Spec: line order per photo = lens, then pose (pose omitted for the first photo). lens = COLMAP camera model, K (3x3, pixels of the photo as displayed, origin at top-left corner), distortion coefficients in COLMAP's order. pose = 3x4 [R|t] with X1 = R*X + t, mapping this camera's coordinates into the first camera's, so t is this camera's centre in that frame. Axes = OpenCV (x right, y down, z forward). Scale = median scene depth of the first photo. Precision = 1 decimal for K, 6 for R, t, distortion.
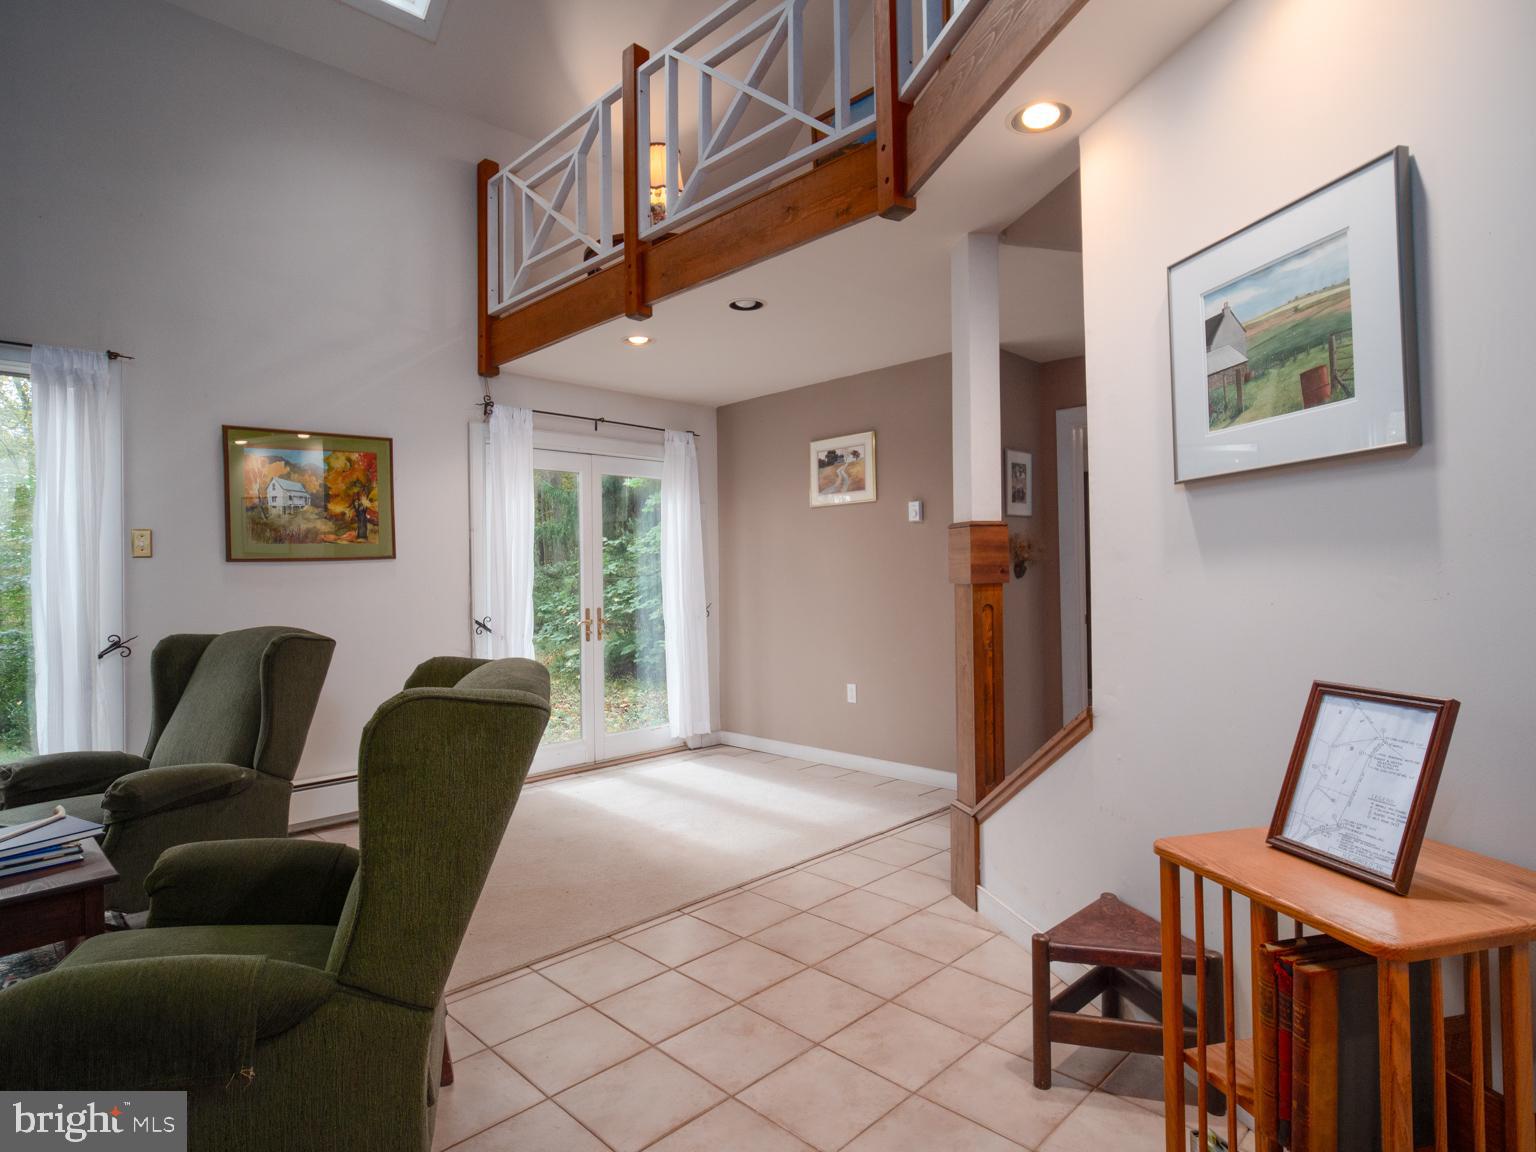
lens RADIAL K [[835.2, 0, 767.5], [0, 835.2, 563.8], [0, 0, 1]] dist [-0.002045, -0.002925]
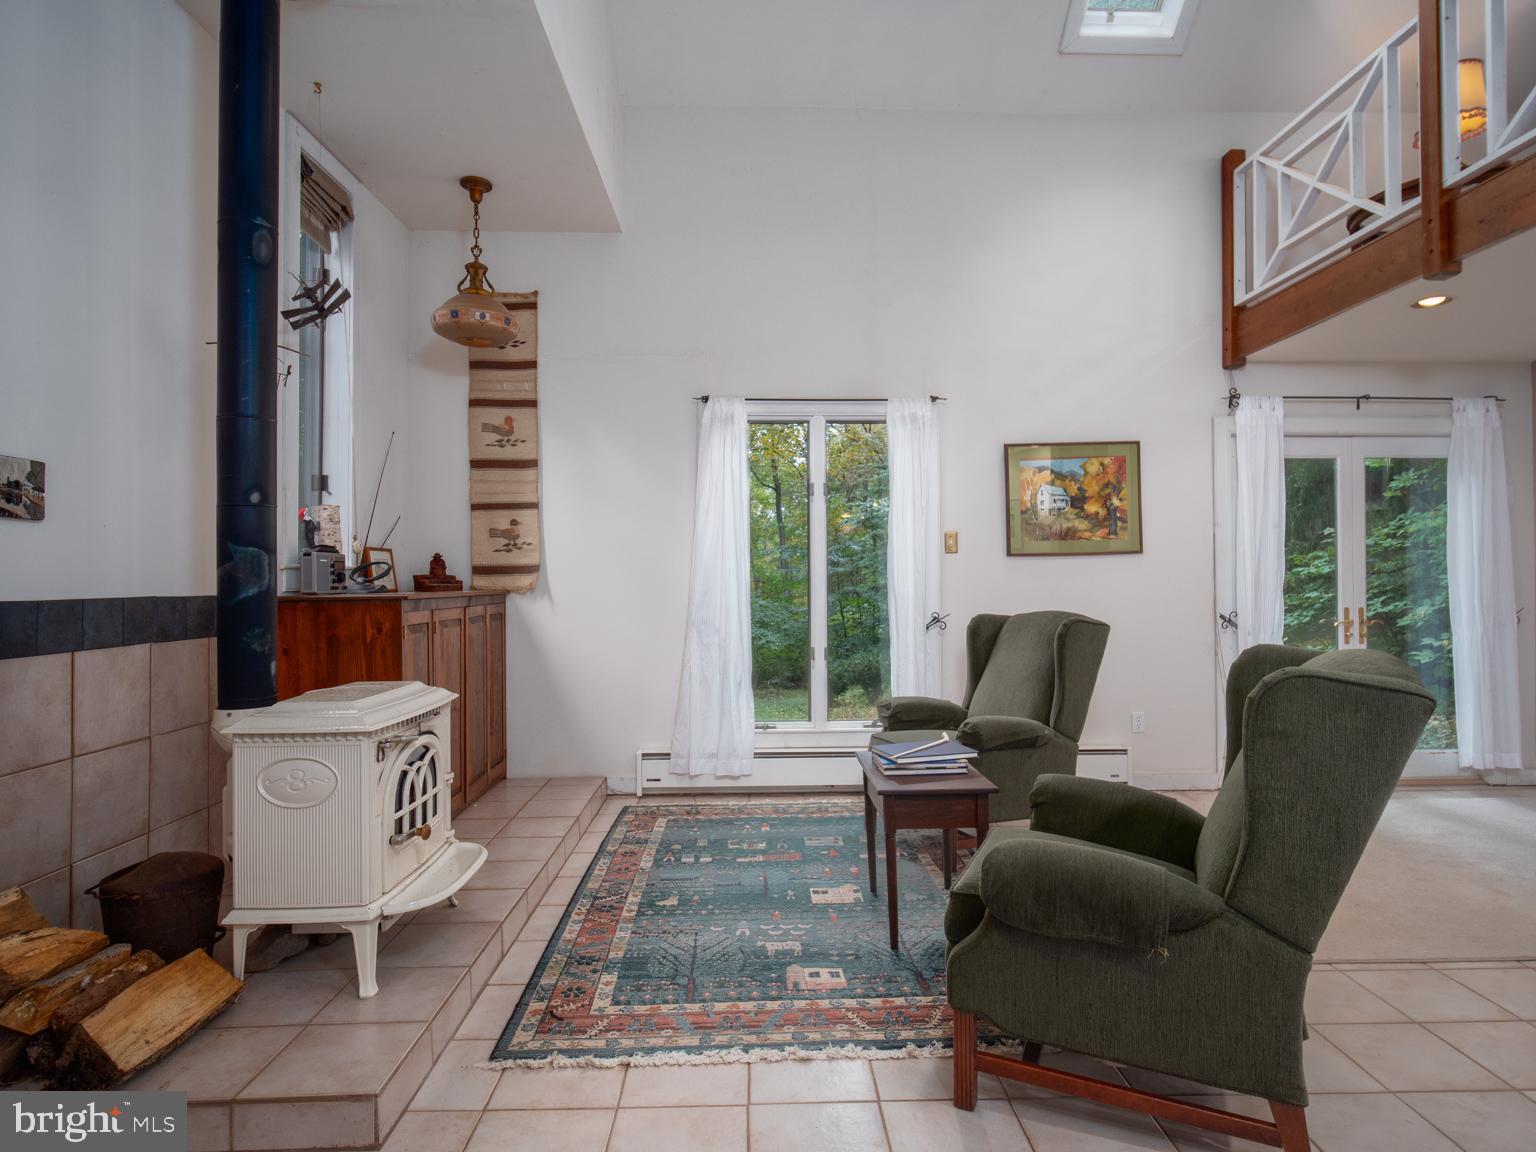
lens RADIAL K [[835.2, 0, 773.8], [0, 835.2, 562.8], [0, 0, 1]] dist [-0.002045, -0.002925]
pose [[0.723308, 0.004293, -0.690512, -0.052455], [-0.000550, 0.999984, 0.005641, 0.000307], [0.690525, -0.003701, 0.723299, -0.107846]]
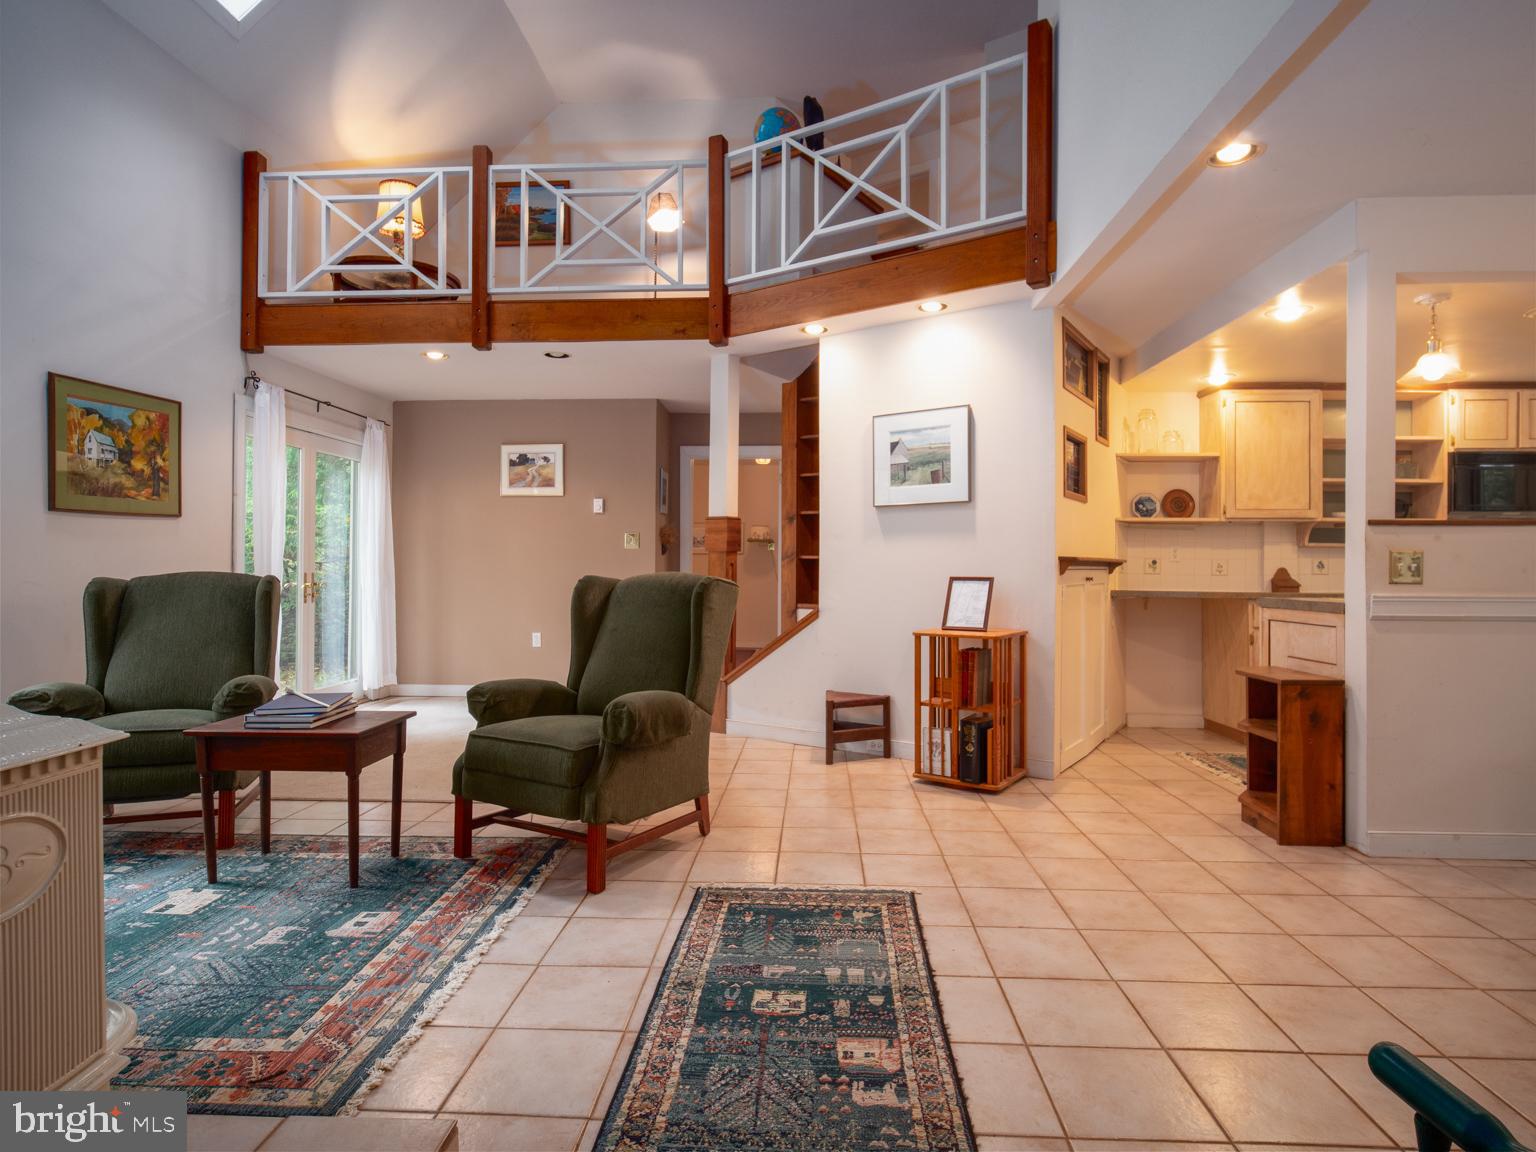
lens RADIAL K [[835.2, 0, 762.6], [0, 835.2, 562.6], [0, 0, 1]] dist [-0.002045, -0.002925]
pose [[0.749327, 0.023399, 0.661787, -0.634383], [-0.024159, 0.999676, -0.007991, 0.044087], [-0.661760, -0.010000, 0.749649, -0.281937]]
